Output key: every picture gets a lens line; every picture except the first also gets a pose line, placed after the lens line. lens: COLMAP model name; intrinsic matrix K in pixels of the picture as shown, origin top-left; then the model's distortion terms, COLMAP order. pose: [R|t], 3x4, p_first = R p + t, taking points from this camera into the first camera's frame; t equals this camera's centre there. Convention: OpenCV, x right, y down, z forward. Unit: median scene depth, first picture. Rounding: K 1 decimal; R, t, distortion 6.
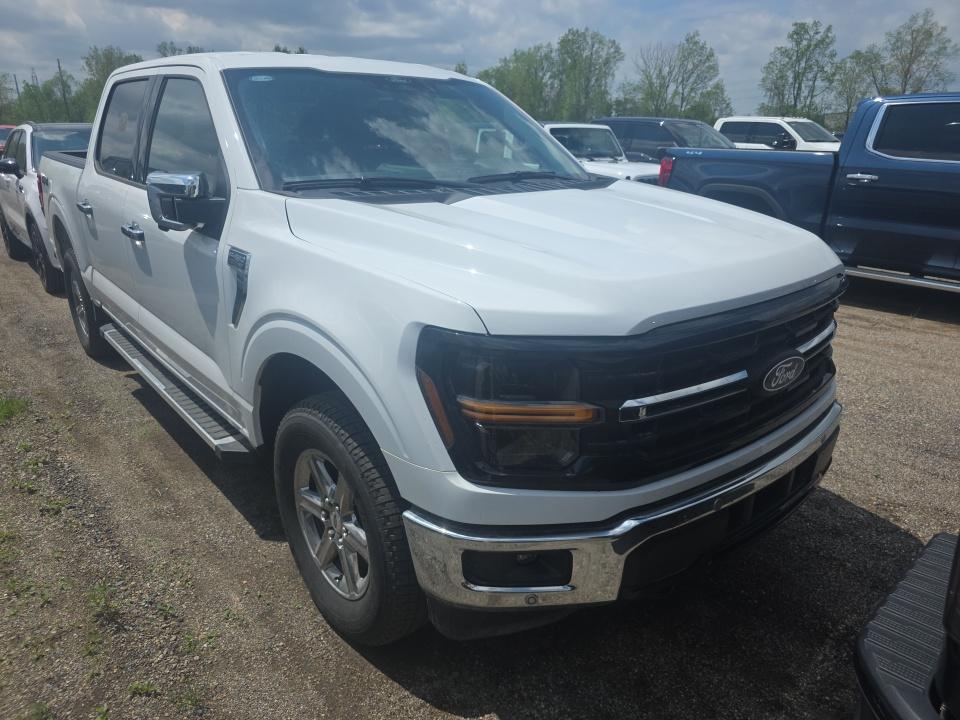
lens RADIAL K [[654.1, 0, 479.2], [0, 654.1, 348.8], [0, 0, 1]] dist [0.001055, -0.009256]
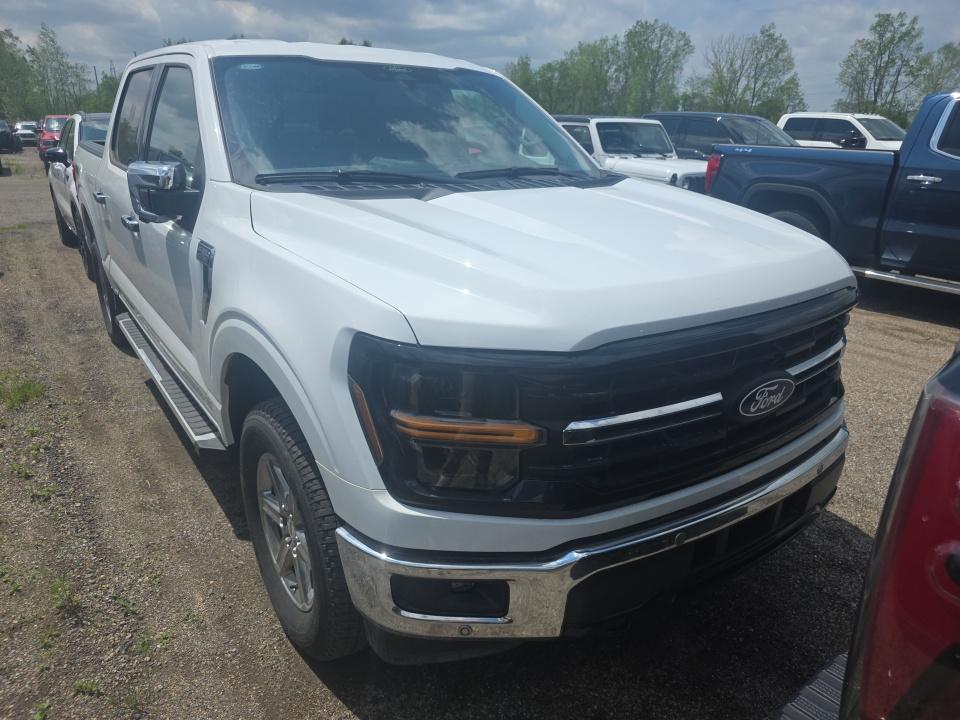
lens RADIAL K [[654.8, 0, 480.0], [0, 654.8, 360.0], [0, 0, 1]] dist [0.004061, -0.015465]
pose [[0.996189, 0.037546, -0.078722, 0.107944], [-0.035735, 0.999066, 0.024294, -0.016013], [0.079560, -0.021388, 0.996601, 0.055563]]
